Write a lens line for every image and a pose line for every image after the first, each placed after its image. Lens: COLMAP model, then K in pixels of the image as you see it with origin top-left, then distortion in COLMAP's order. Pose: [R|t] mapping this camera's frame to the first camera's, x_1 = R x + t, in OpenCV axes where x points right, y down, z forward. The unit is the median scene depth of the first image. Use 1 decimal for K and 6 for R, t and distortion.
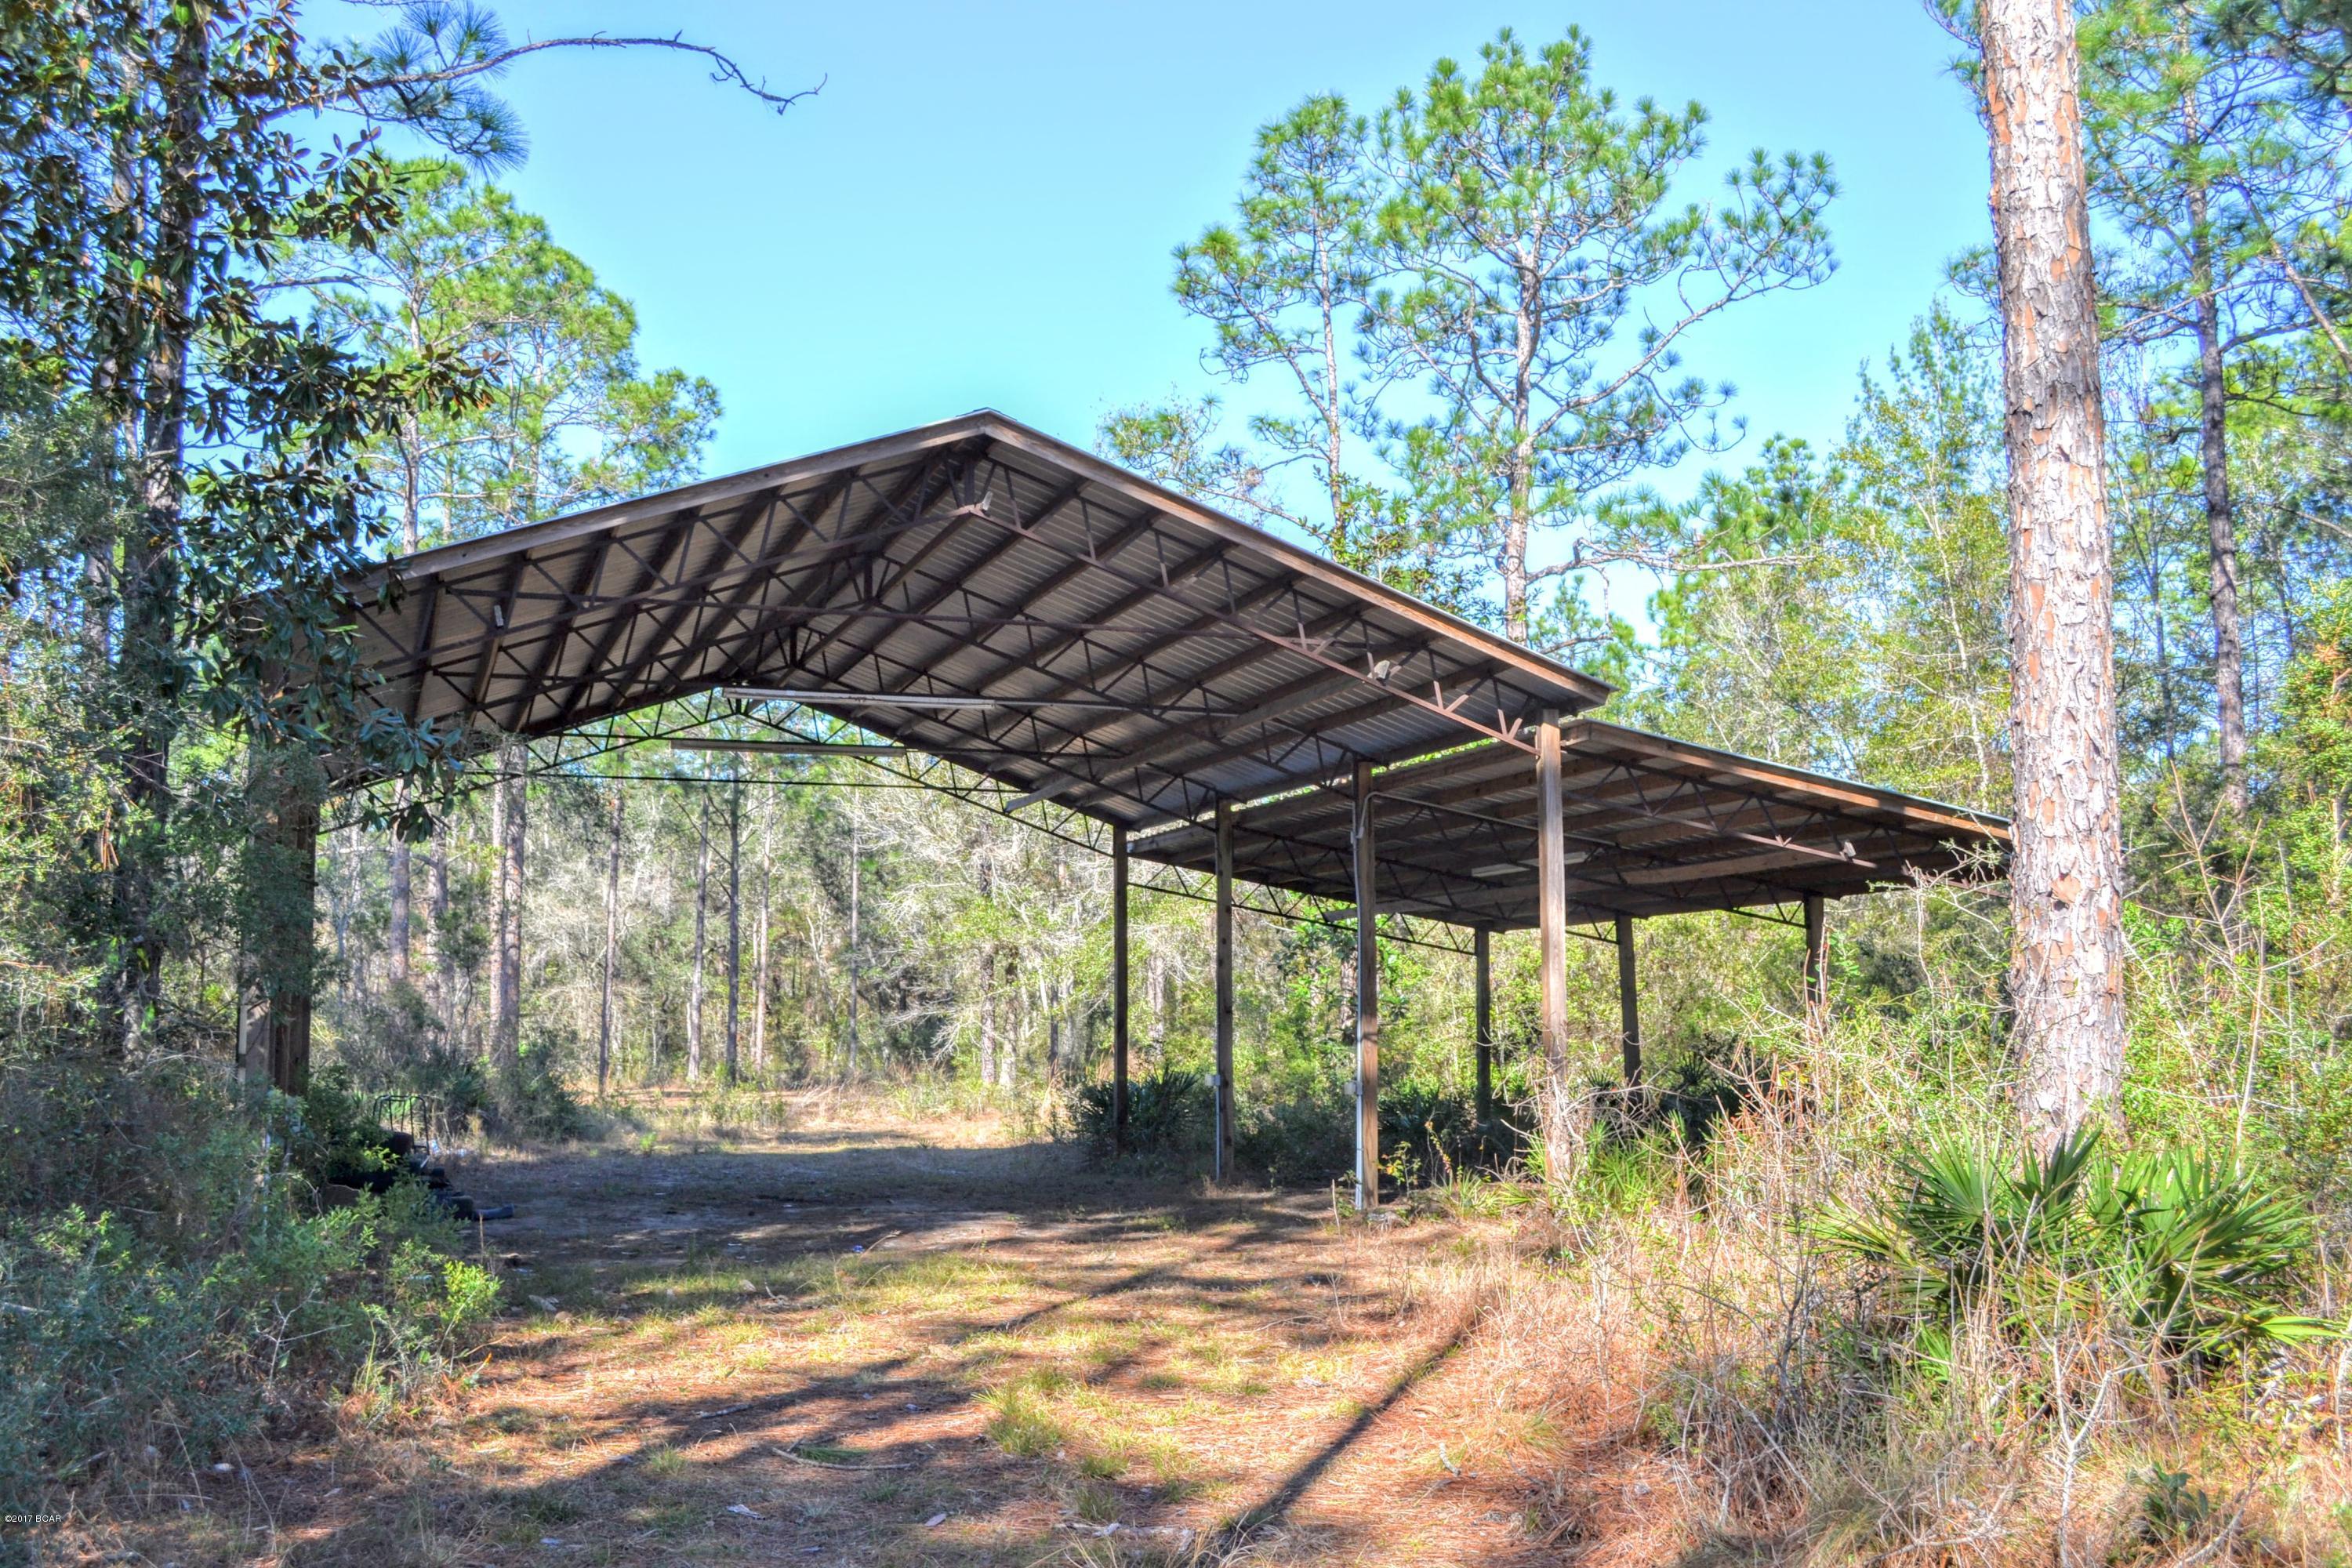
lens RADIAL K [[2174.9, 0, 1173.2], [0, 2174.9, 776.6], [0, 0, 1]] dist [-0.076820, 0.000000]
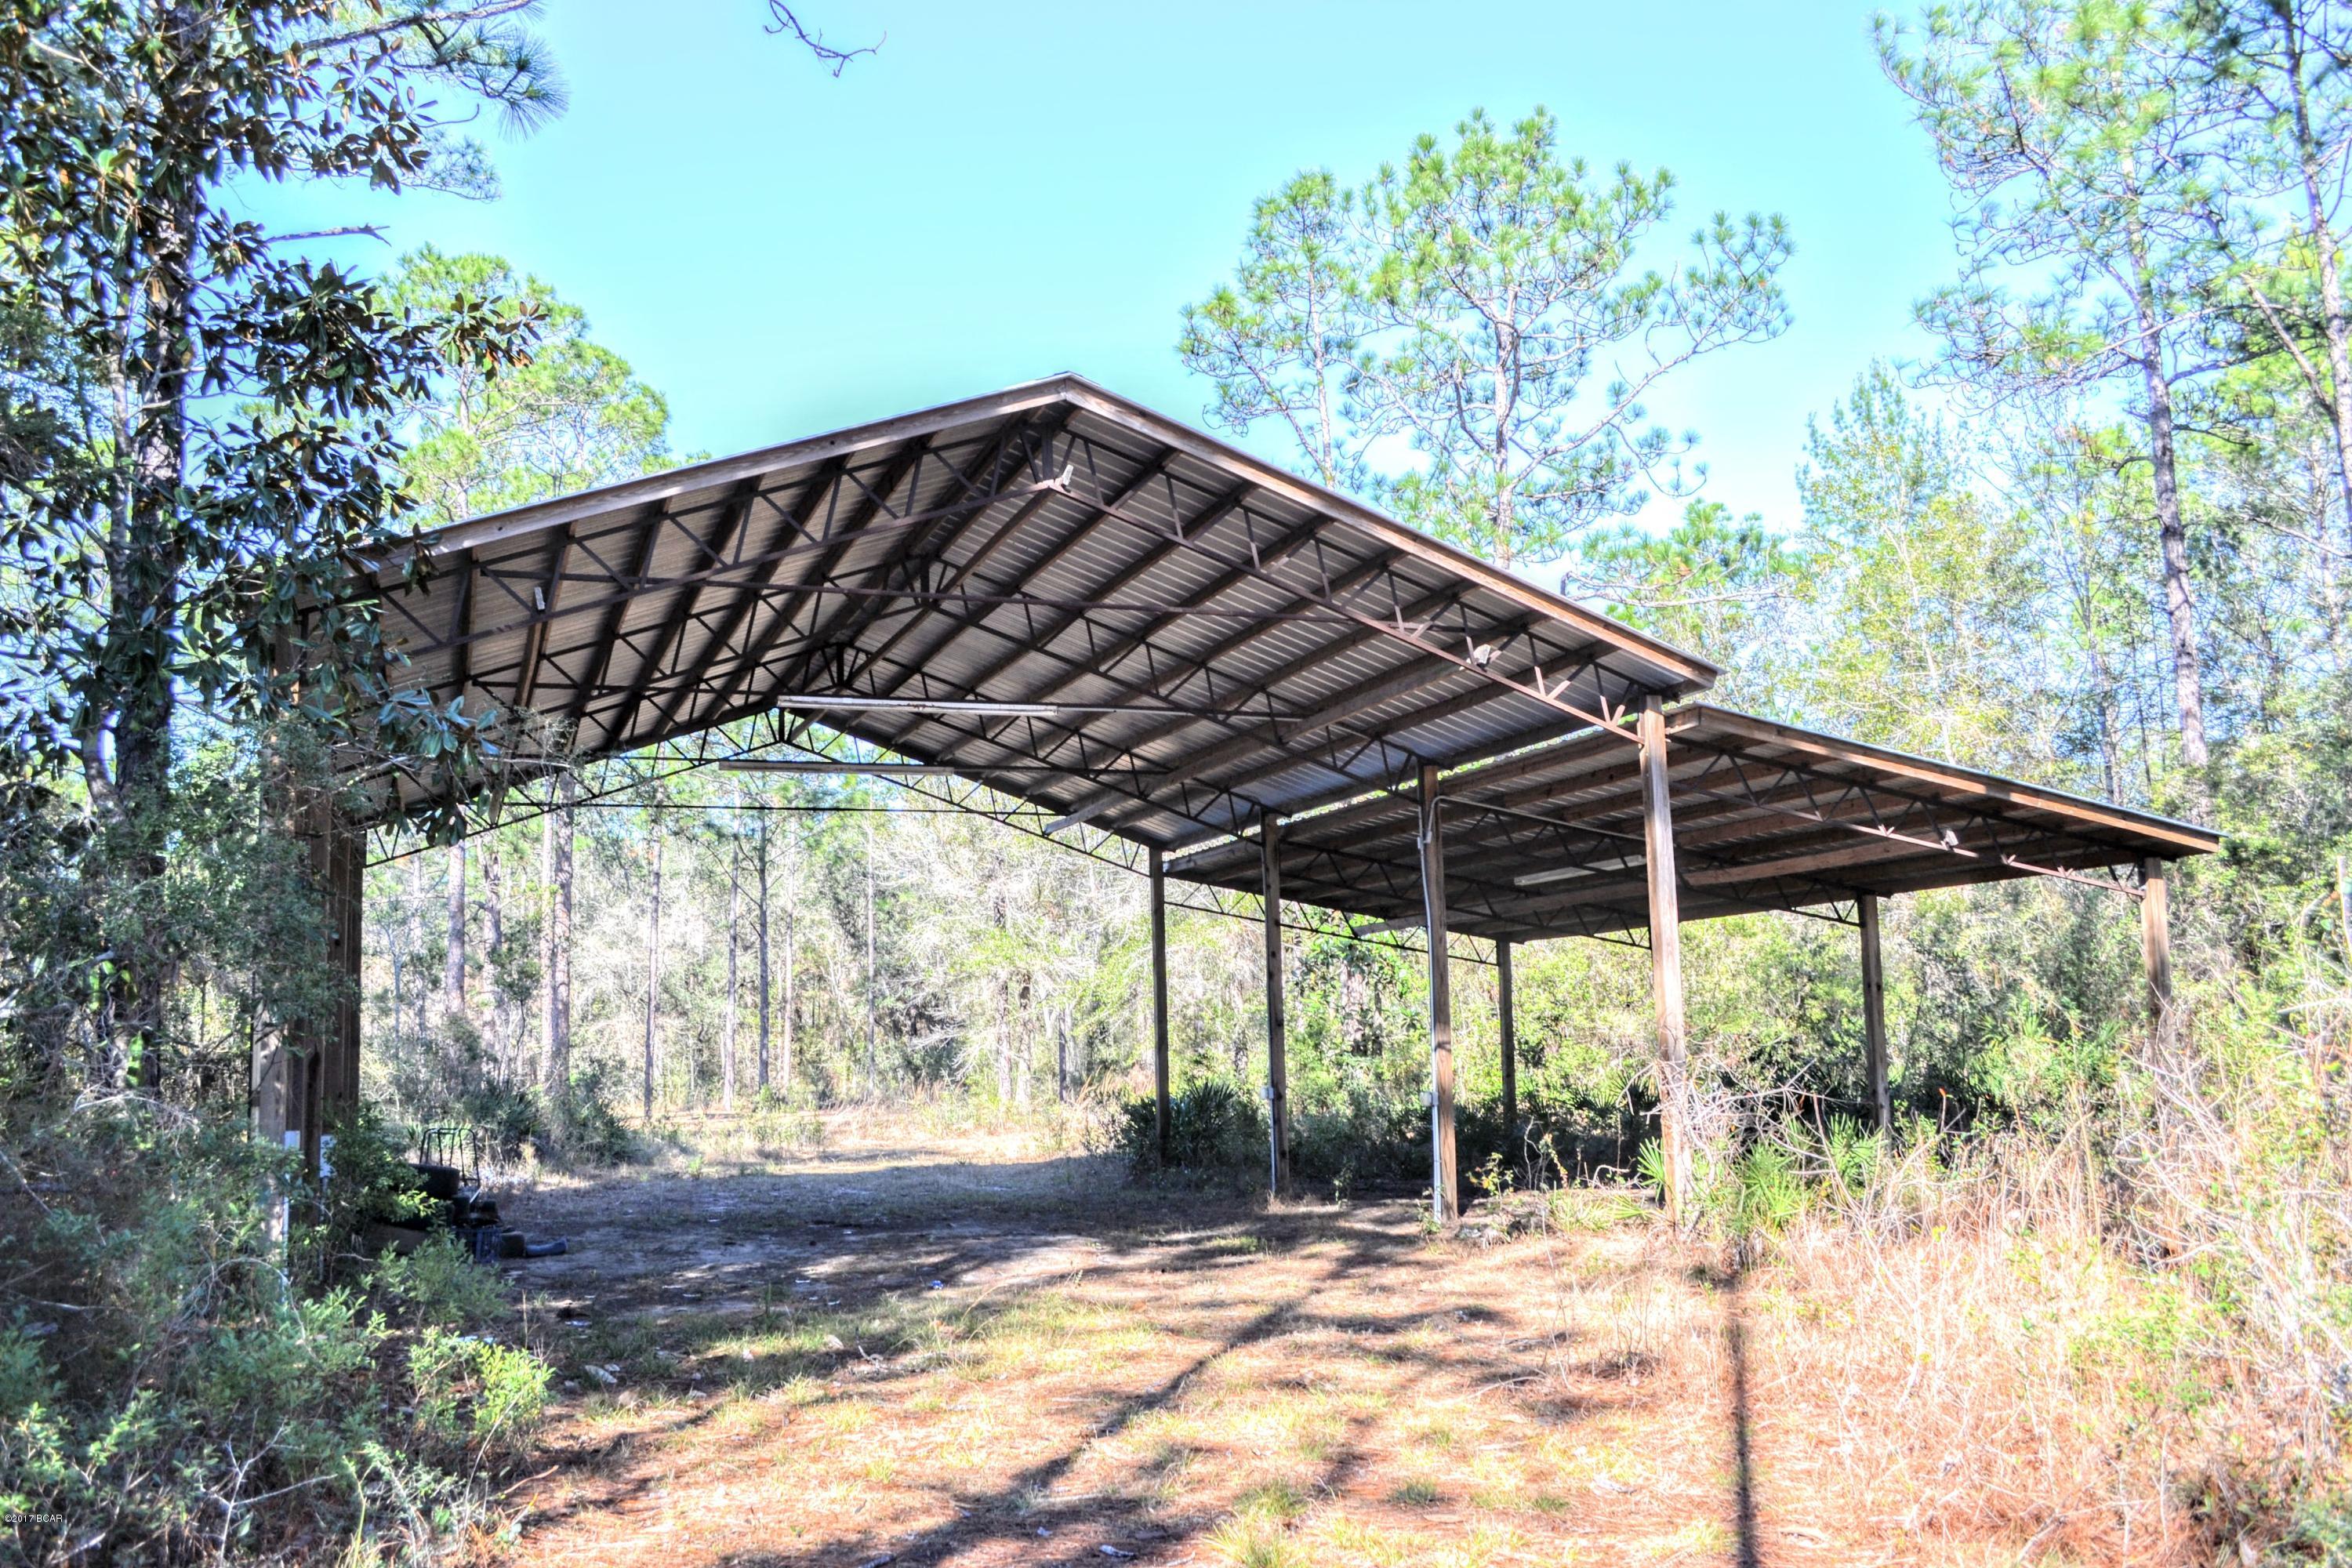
lens RADIAL K [[1866.4, 0, 1175.7], [0, 1866.4, 793.7], [0, 0, 1]] dist [-0.084170, -0.005948]
pose [[0.999508, -0.019605, 0.024478, -0.052724], [0.020082, 0.999610, -0.019391, 0.021743], [-0.024088, 0.019873, 0.999512, 0.175162]]
